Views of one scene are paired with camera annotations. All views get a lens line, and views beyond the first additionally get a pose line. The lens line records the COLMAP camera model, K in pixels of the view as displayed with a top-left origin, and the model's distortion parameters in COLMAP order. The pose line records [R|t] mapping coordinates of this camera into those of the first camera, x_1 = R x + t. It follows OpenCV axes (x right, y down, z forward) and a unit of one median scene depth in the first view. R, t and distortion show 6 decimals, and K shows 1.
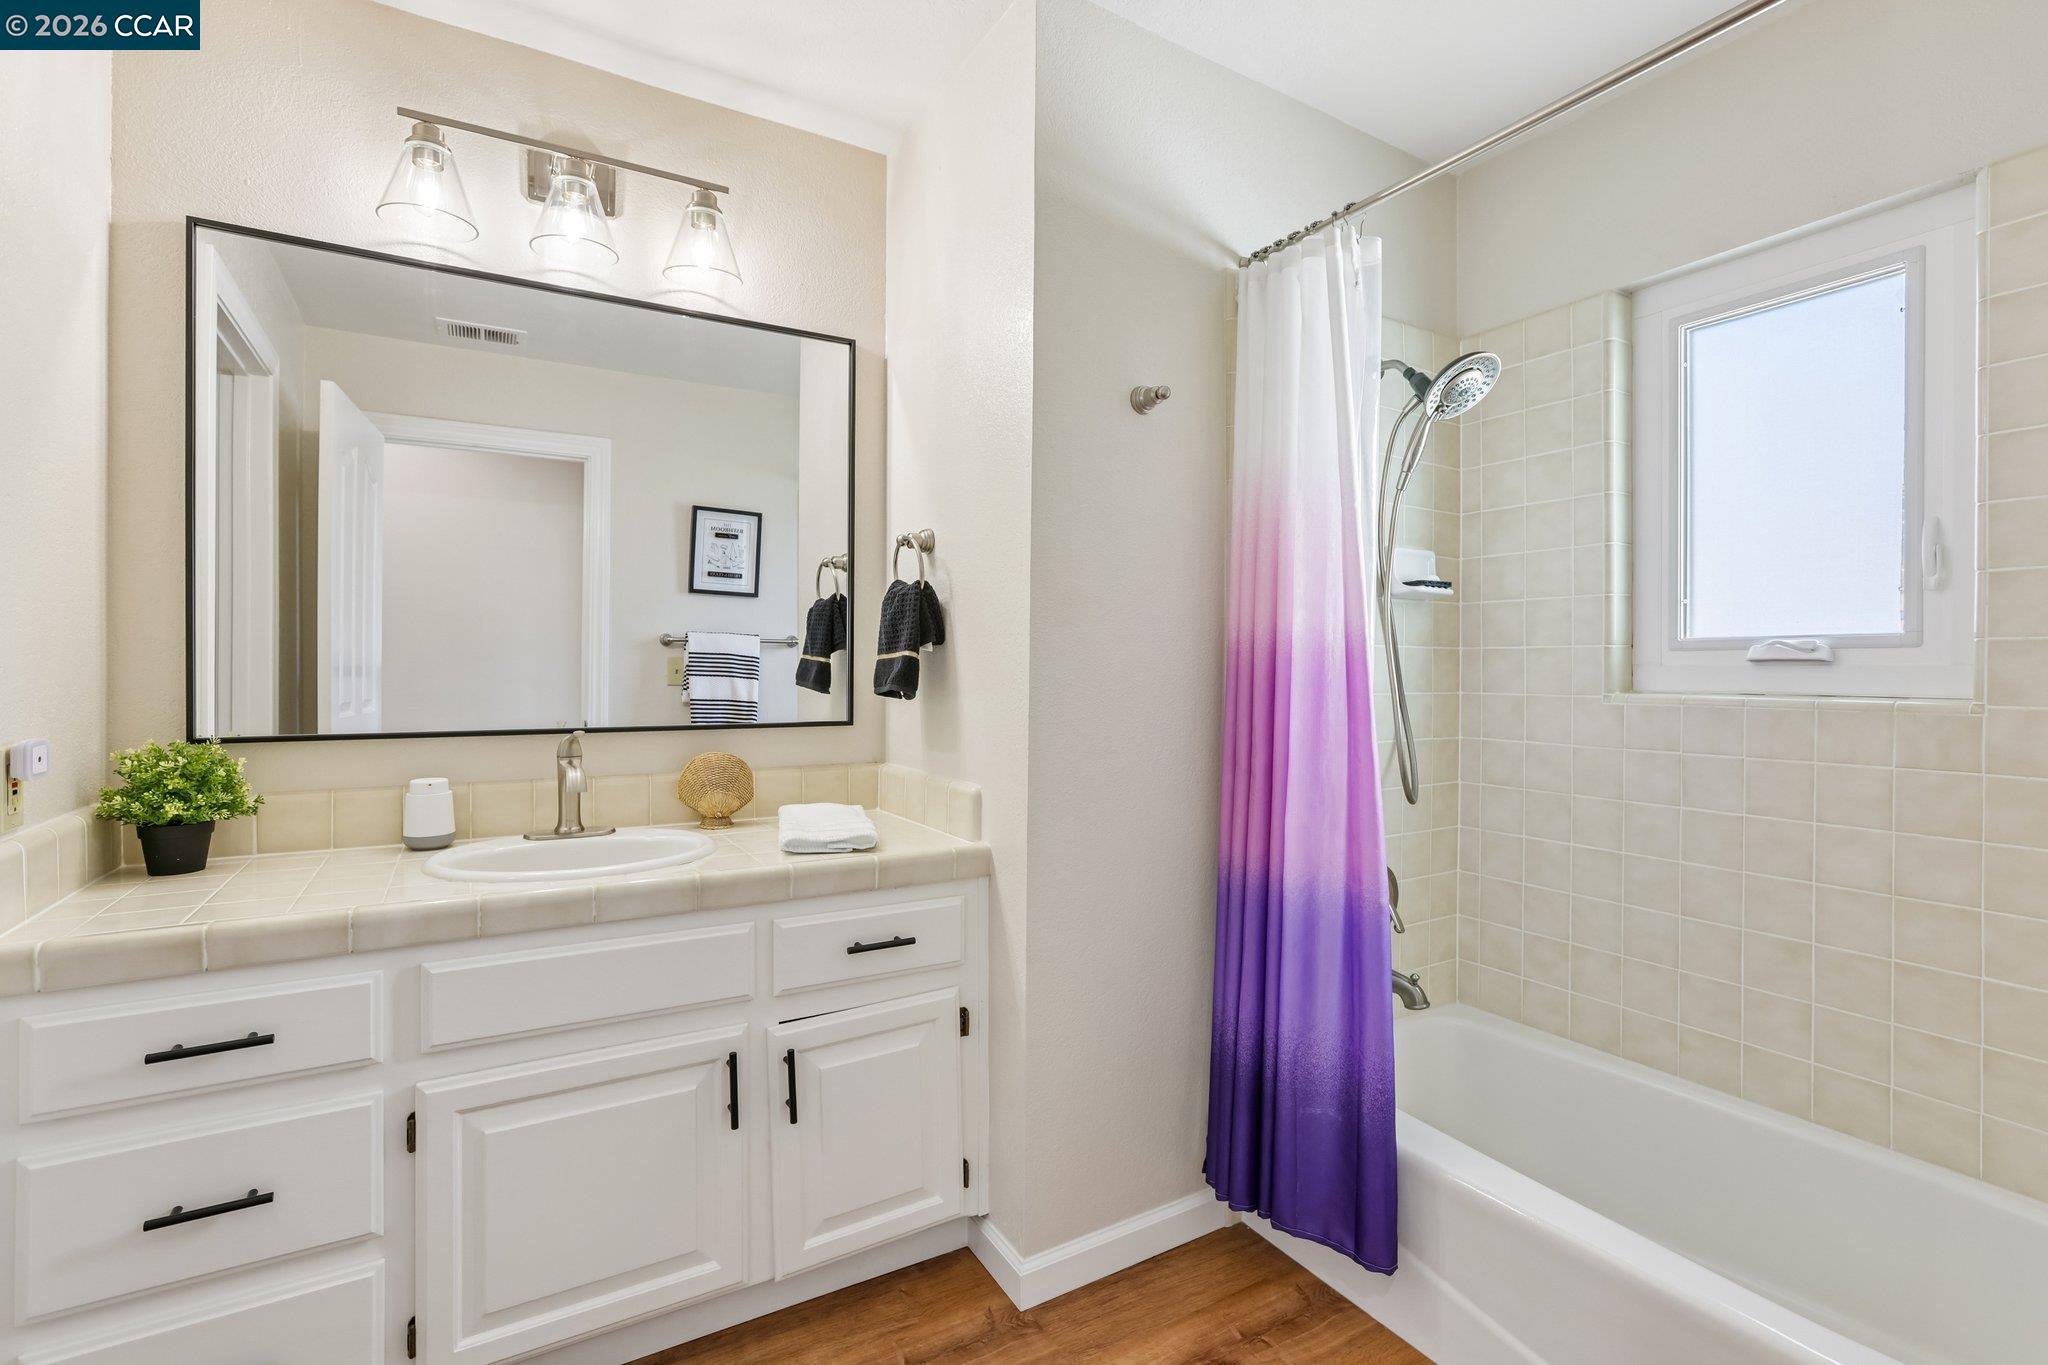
lens RADIAL K [[933.5, 0, 1020.5], [0, 933.5, 664.3], [0, 0, 1]] dist [0.017682, -0.000110]
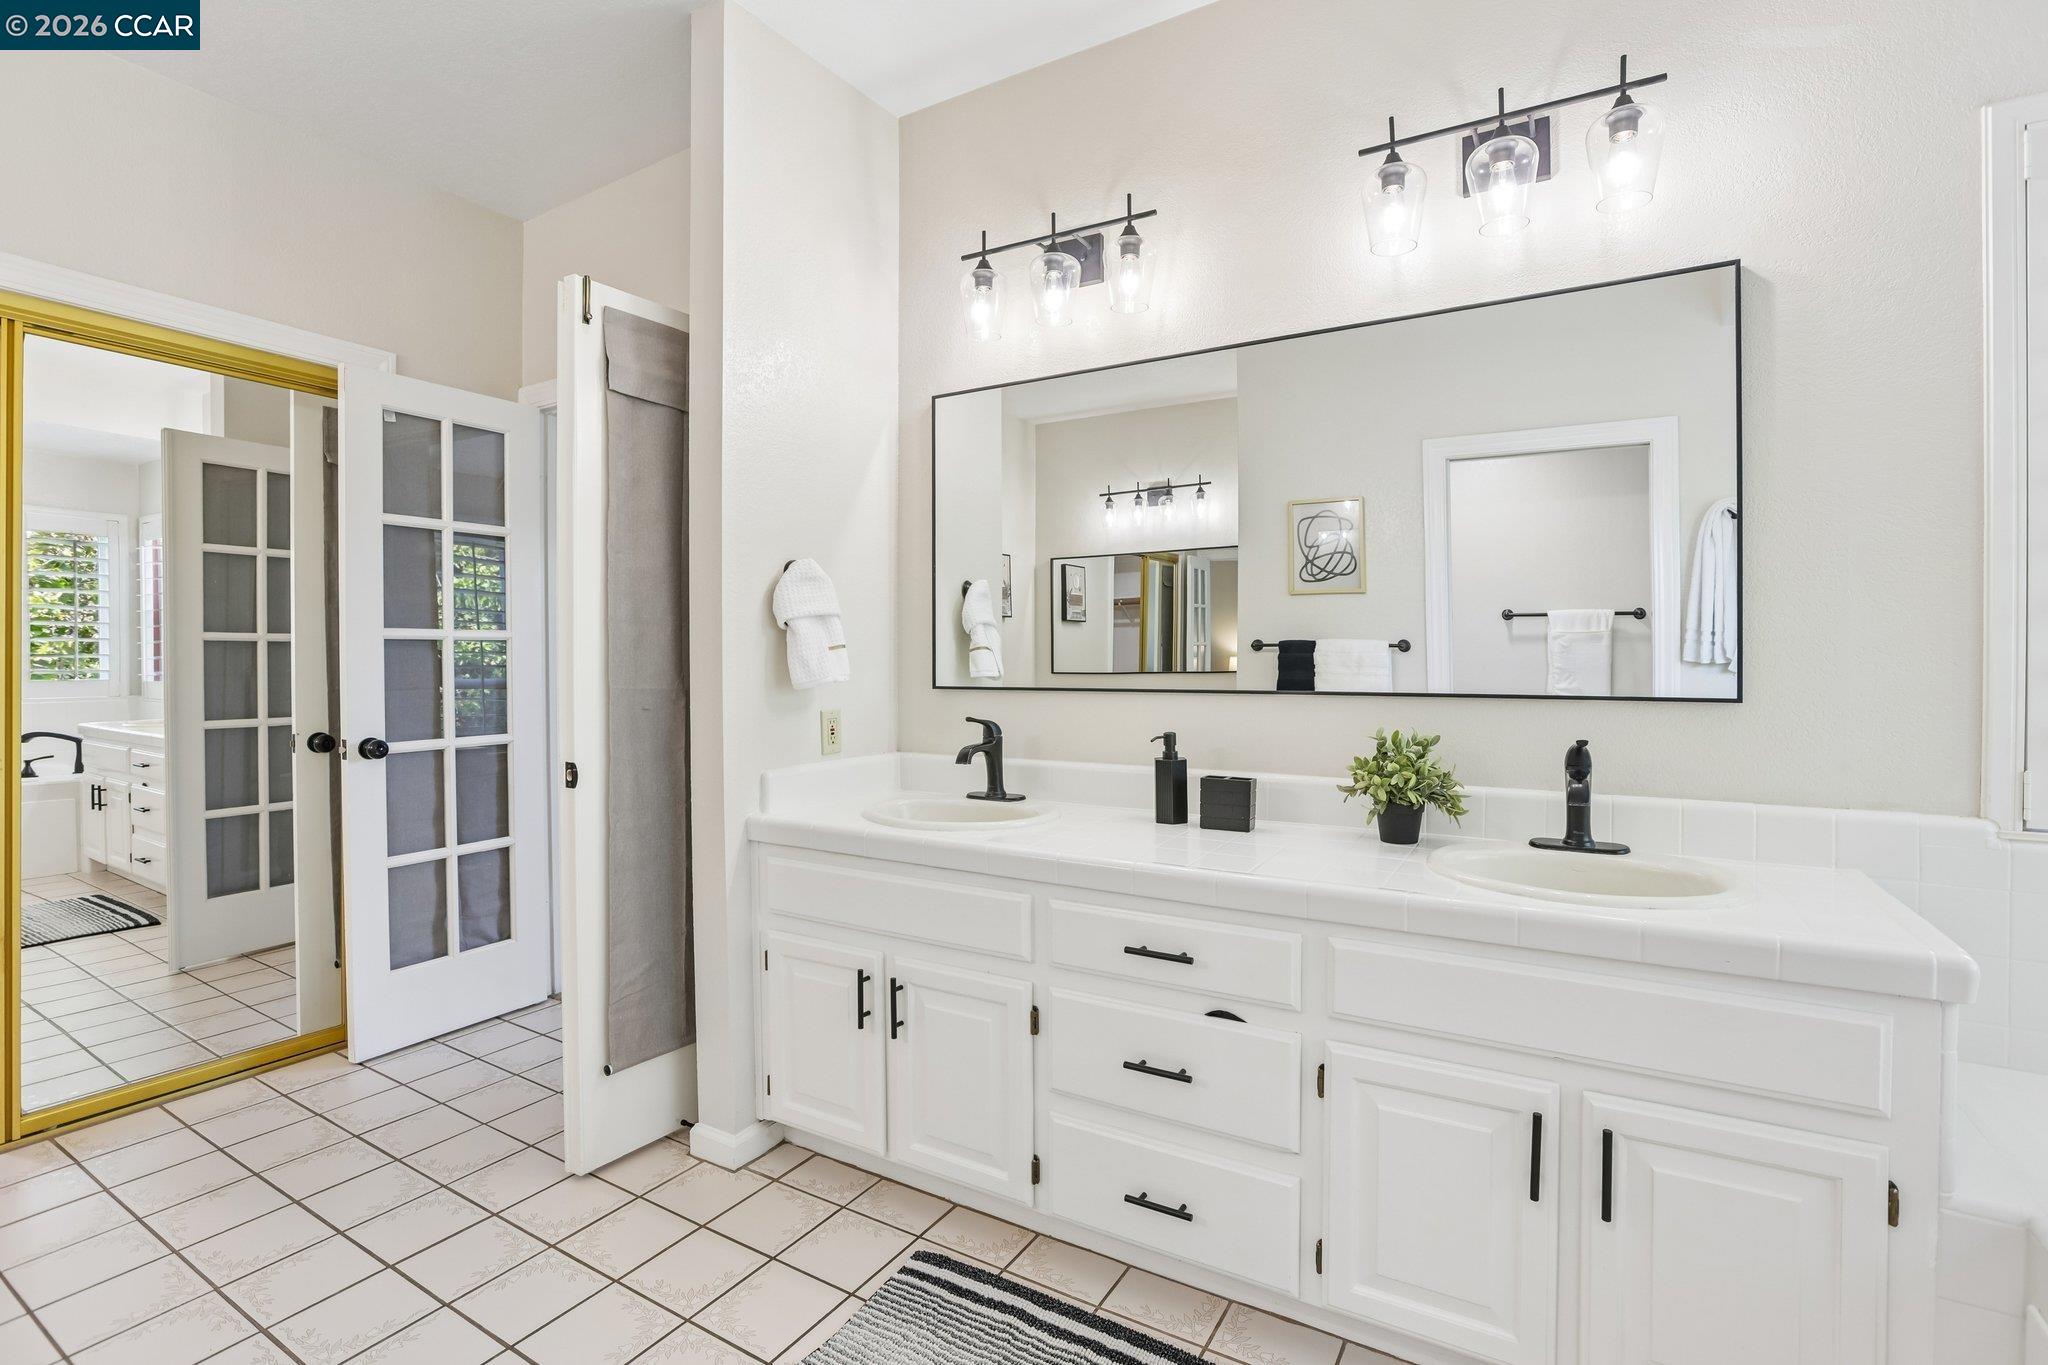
lens RADIAL K [[972.3, 0, 1020.7], [0, 972.3, 715.1], [0, 0, 1]] dist [-0.003896, -0.000252]
pose [[0.492913, 0.031989, -0.869490, 0.229348], [0.003465, 0.999244, 0.038727, 0.005854], [0.870072, -0.022102, 0.492429, 0.136454]]
